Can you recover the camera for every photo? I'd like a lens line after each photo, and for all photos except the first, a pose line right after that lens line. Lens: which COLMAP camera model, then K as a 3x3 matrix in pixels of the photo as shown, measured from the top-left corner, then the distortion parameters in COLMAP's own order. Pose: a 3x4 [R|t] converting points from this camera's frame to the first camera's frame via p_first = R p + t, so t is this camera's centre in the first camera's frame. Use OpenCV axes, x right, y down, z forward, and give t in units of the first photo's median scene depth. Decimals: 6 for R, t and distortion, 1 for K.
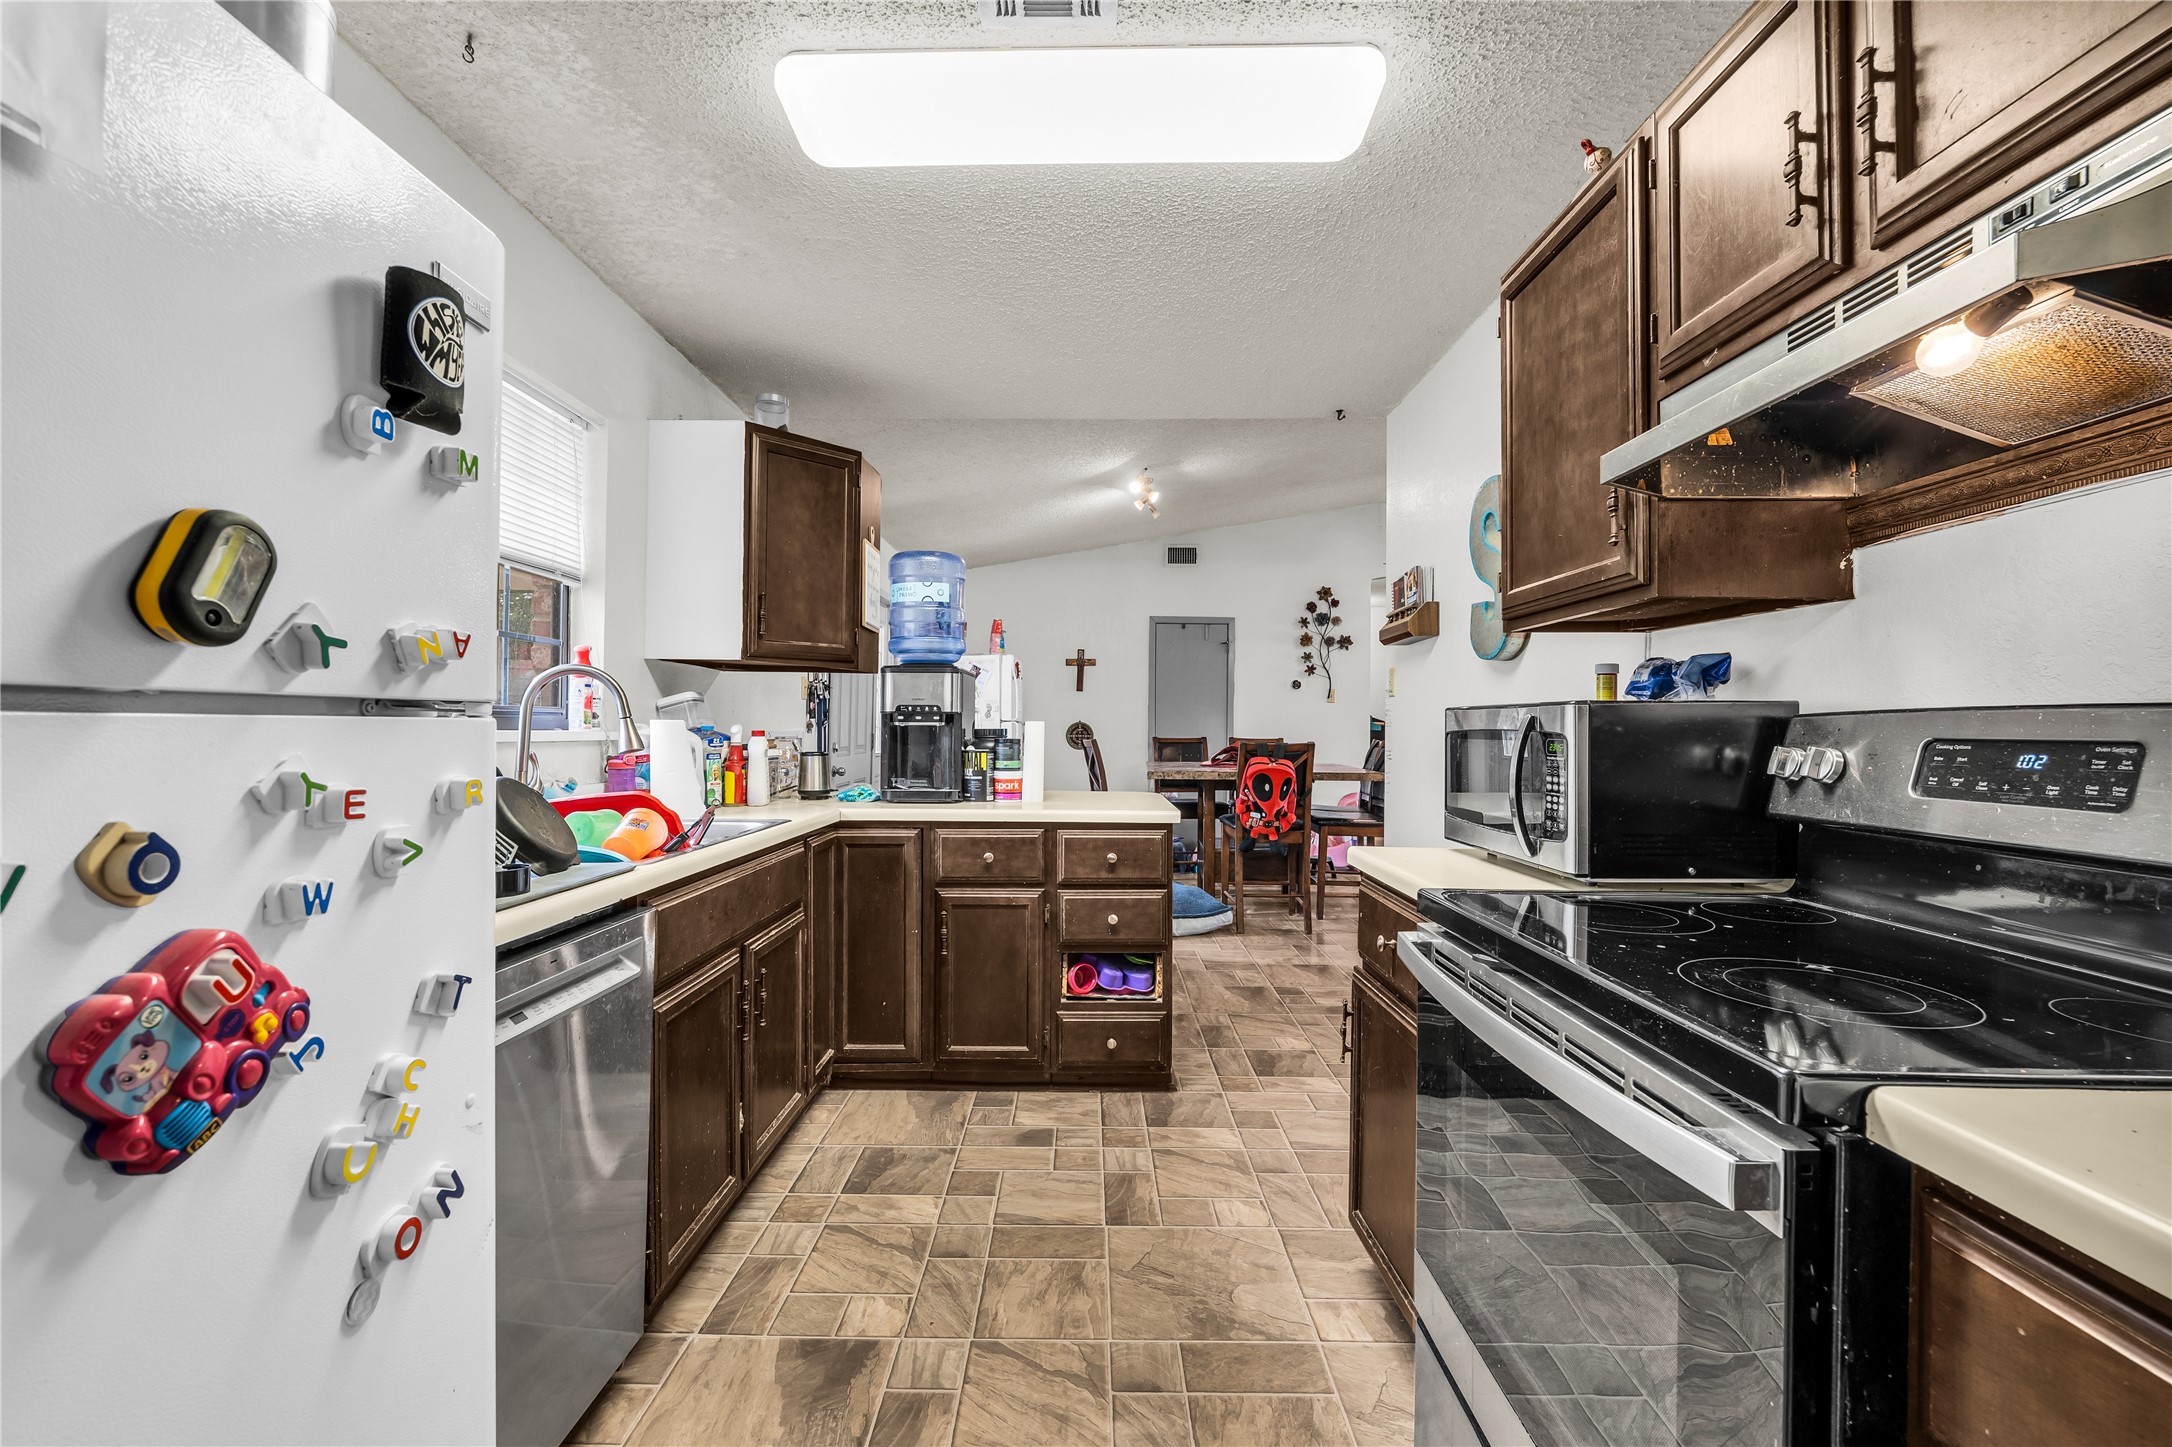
lens RADIAL K [[899.2, 0, 1085.1], [0, 899.2, 721.1], [0, 0, 1]] dist [-0.002069, -0.000107]
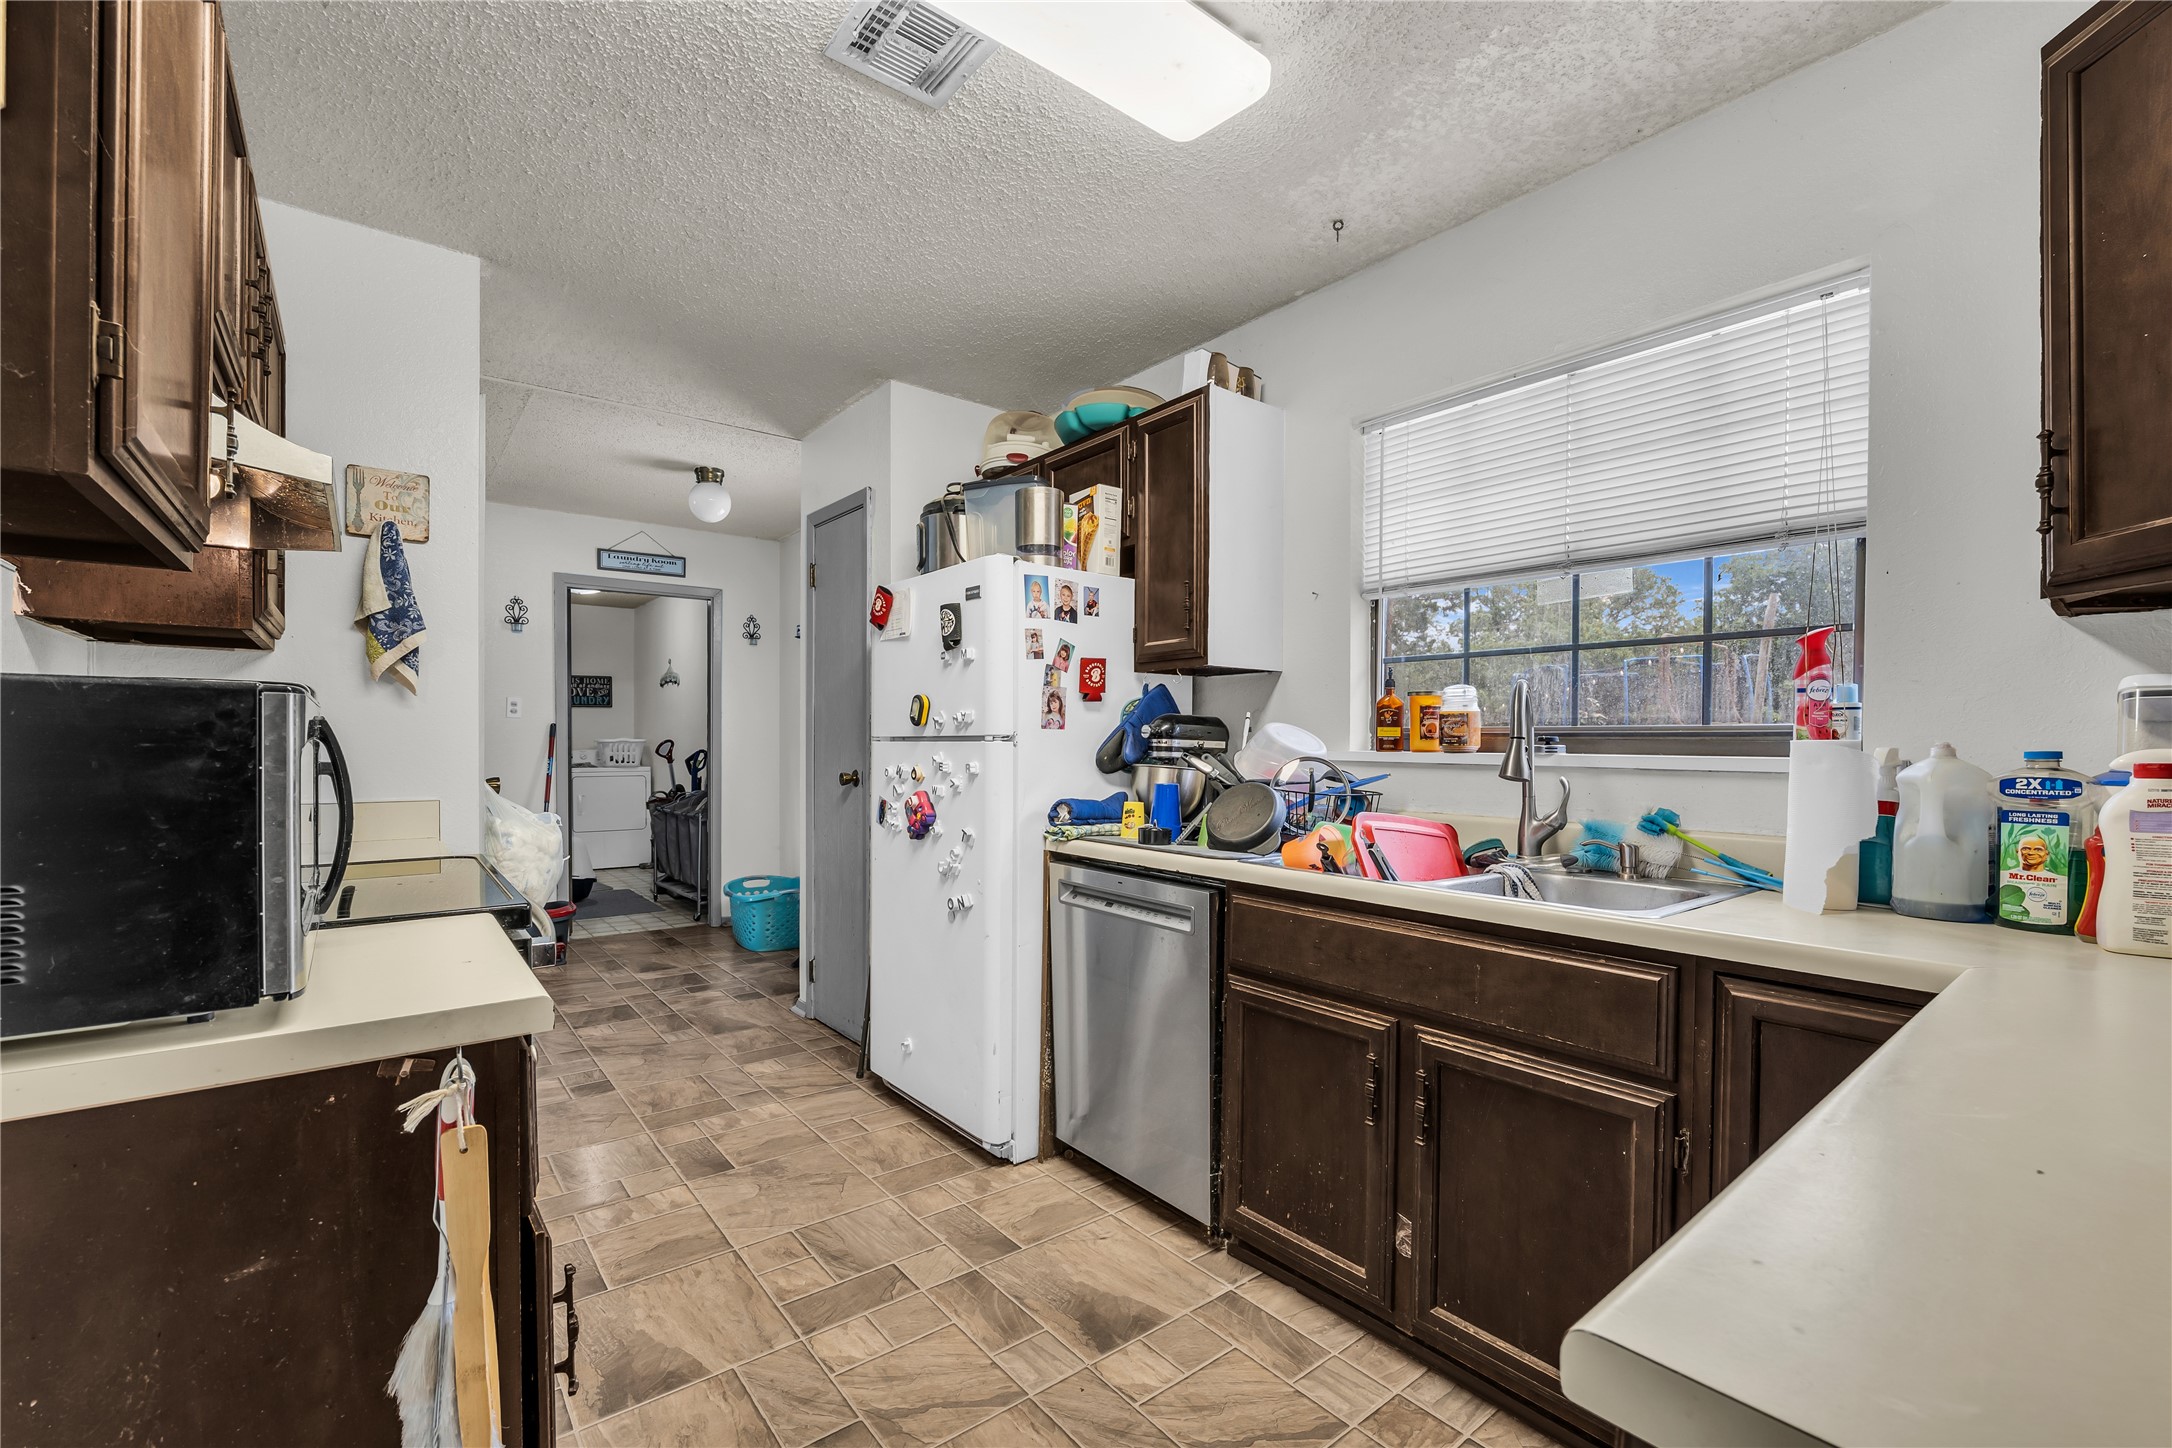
lens RADIAL K [[899.2, 0, 1082.4], [0, 899.2, 738.2], [0, 0, 1]] dist [-0.002069, -0.000107]
pose [[-0.768984, -0.010098, -0.639189, 0.476615], [-0.005437, 0.999942, -0.009256, -0.000111], [0.639245, -0.003643, -0.768994, 1.889216]]
